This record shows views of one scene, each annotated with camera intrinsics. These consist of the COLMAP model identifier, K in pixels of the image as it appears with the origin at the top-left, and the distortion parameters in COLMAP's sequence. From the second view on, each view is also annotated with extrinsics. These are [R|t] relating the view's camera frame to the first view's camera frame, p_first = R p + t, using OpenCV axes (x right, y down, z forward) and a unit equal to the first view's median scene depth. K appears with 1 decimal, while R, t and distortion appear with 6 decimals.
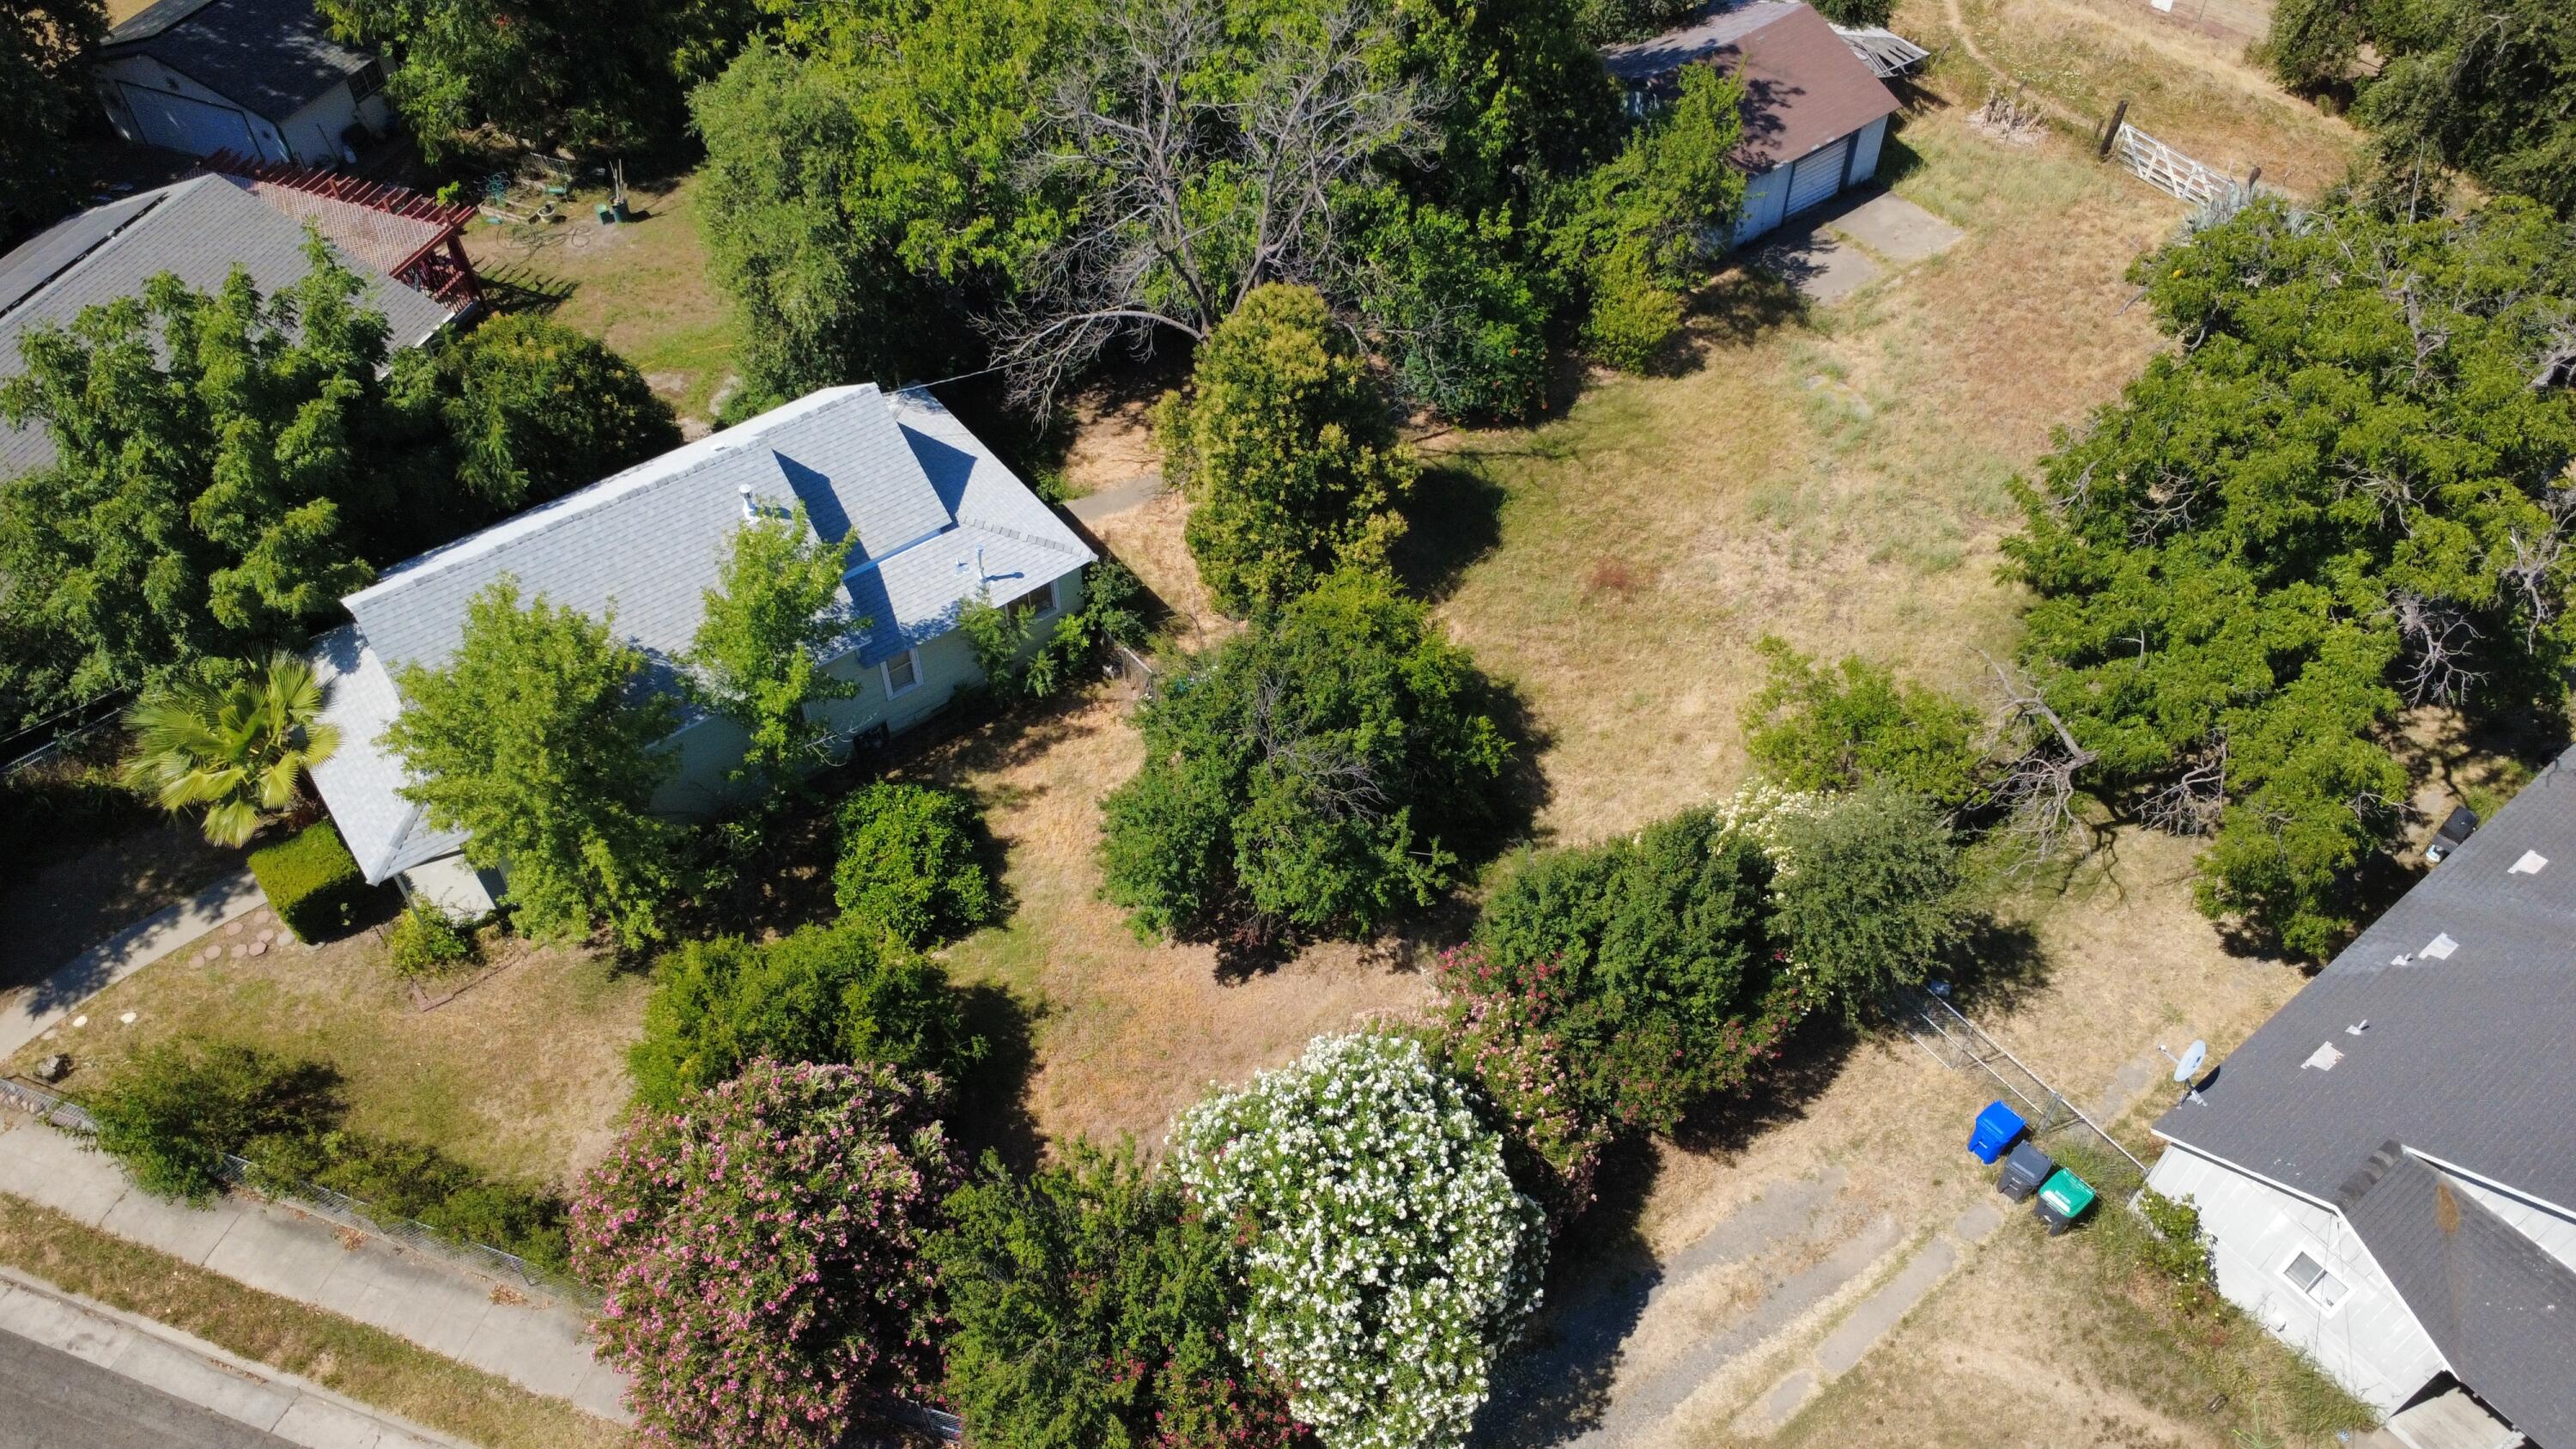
lens RADIAL K [[1850.3, 0, 1290.2], [0, 1850.3, 726.5], [0, 0, 1]] dist [0.002554, 0.001372]
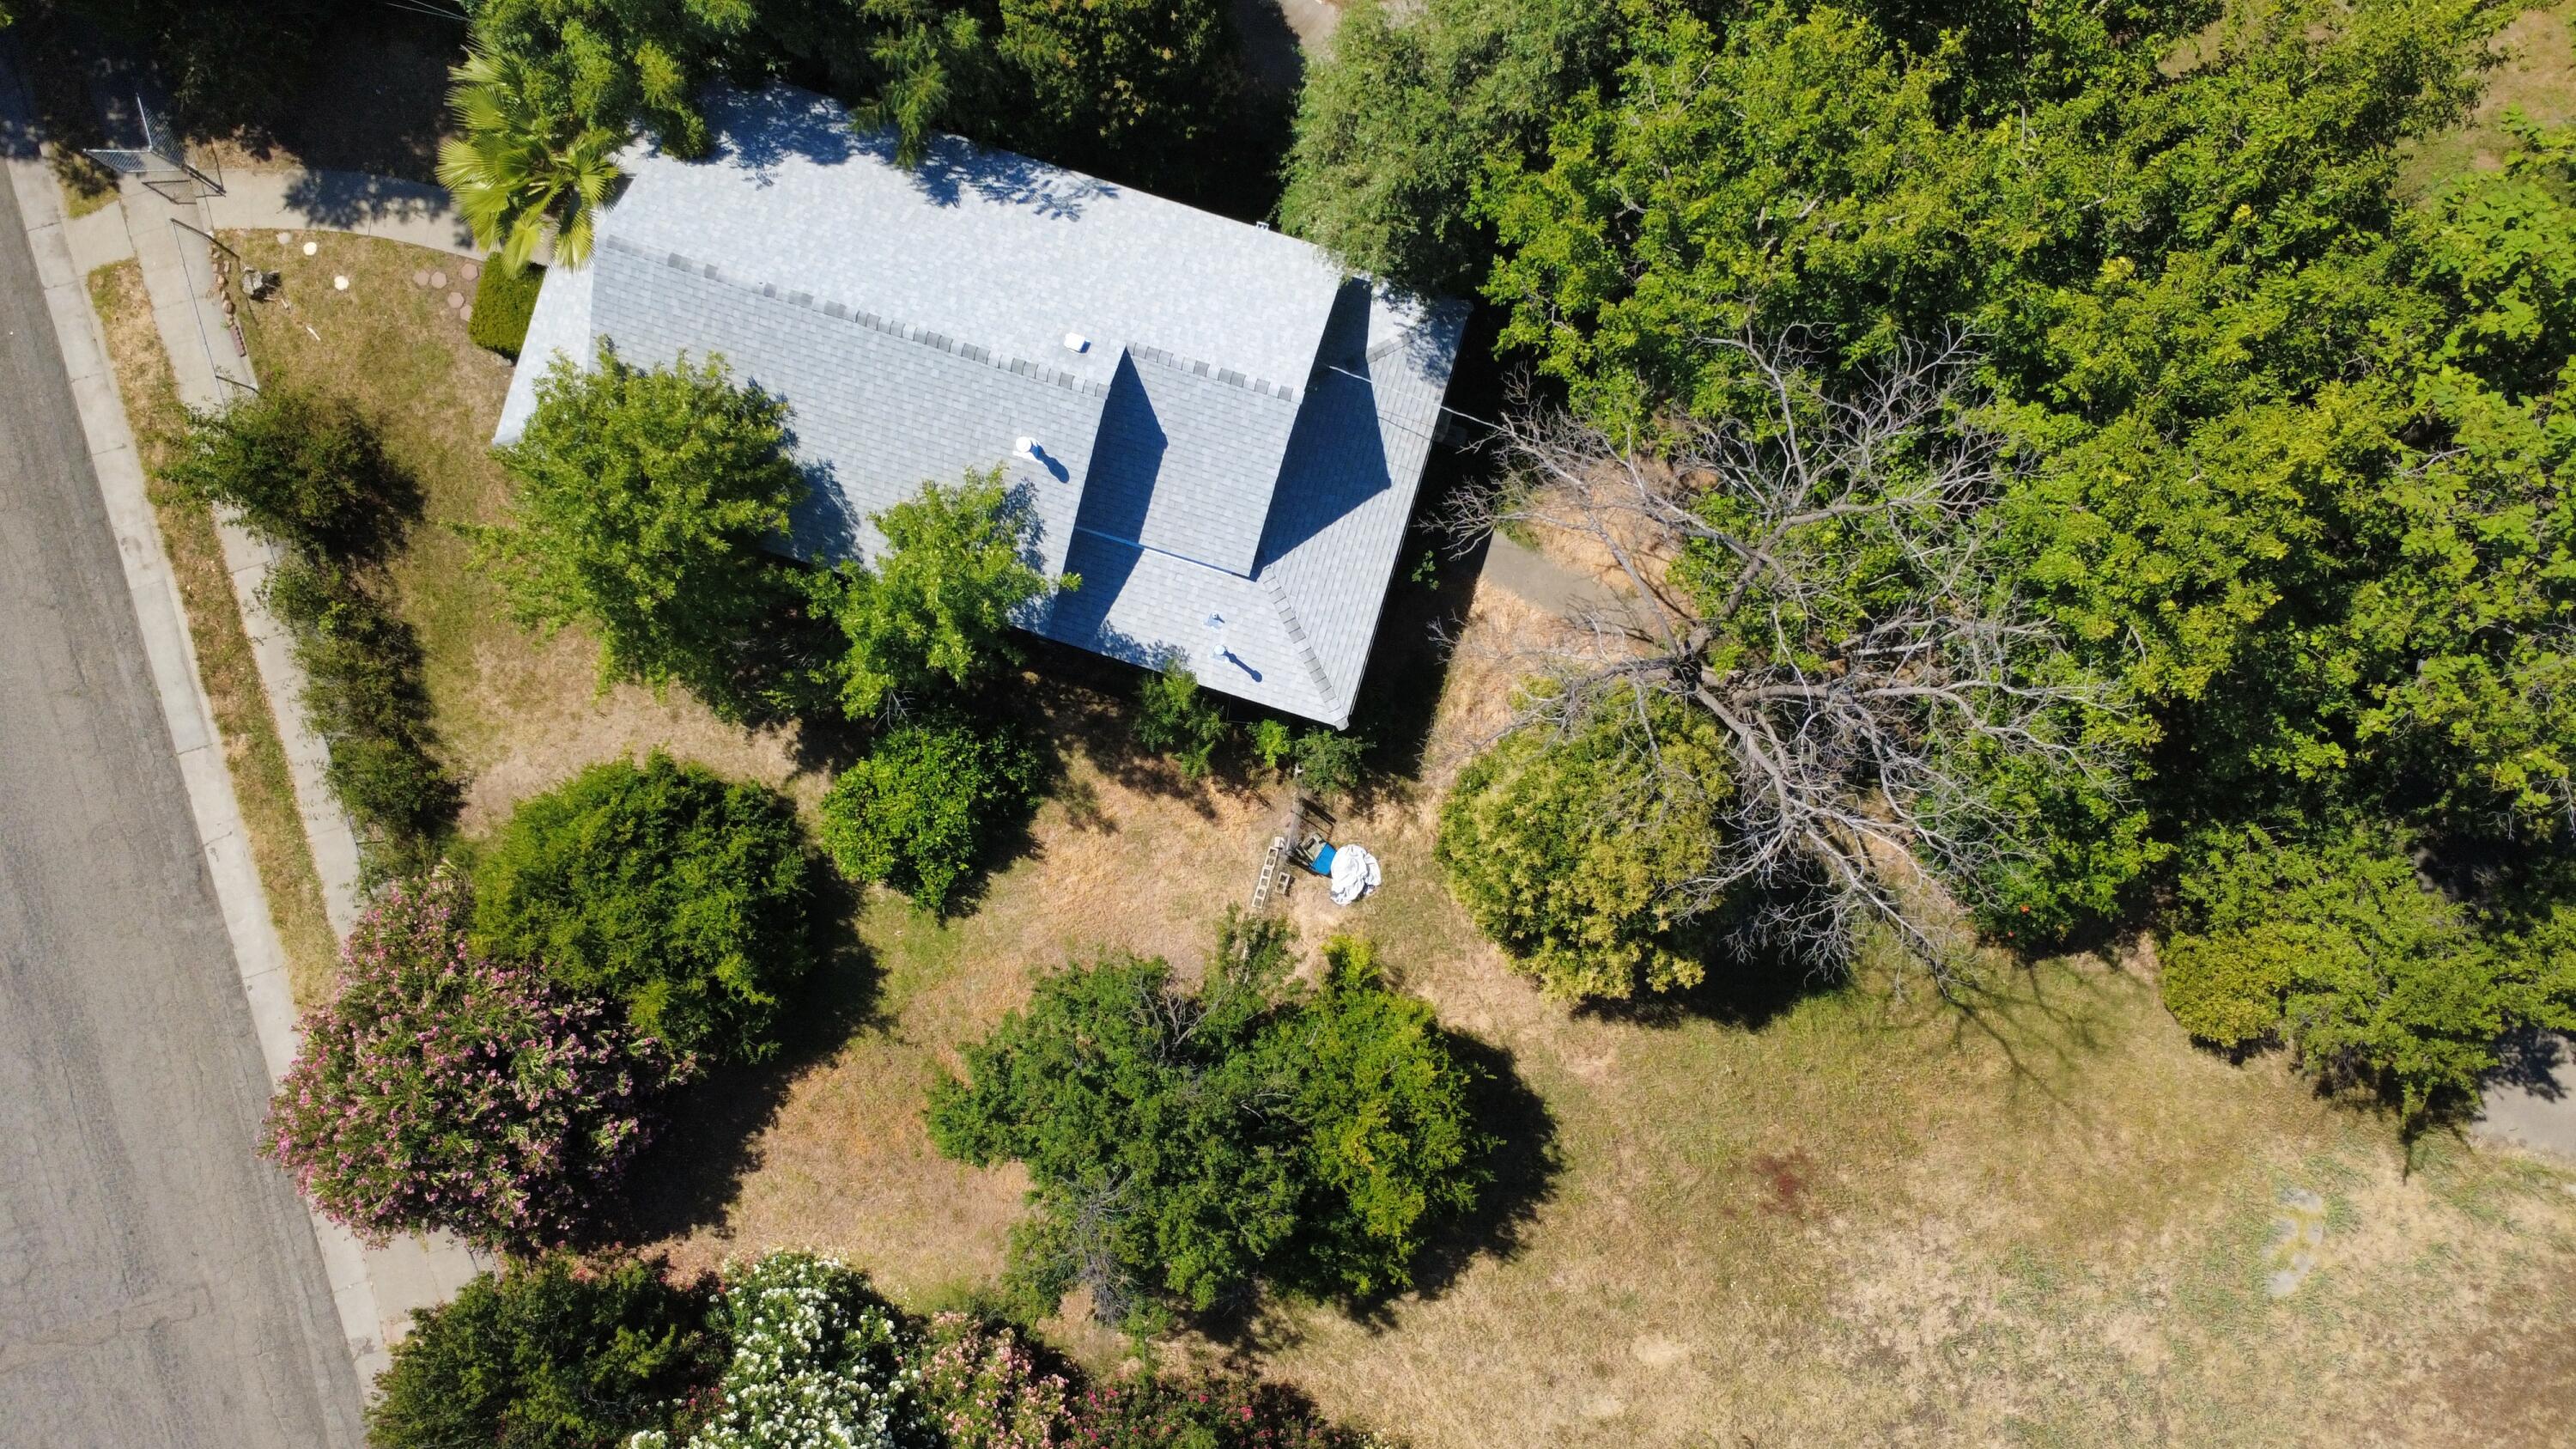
lens RADIAL K [[1850.3, 0, 1285.0], [0, 1850.3, 722.5], [0, 0, 1]] dist [0.002554, 0.001372]
pose [[0.585762, 0.810376, -0.013178, -0.115984], [-0.611961, 0.452886, 0.648381, -0.629581], [0.531400, -0.371733, 0.761202, 0.389653]]
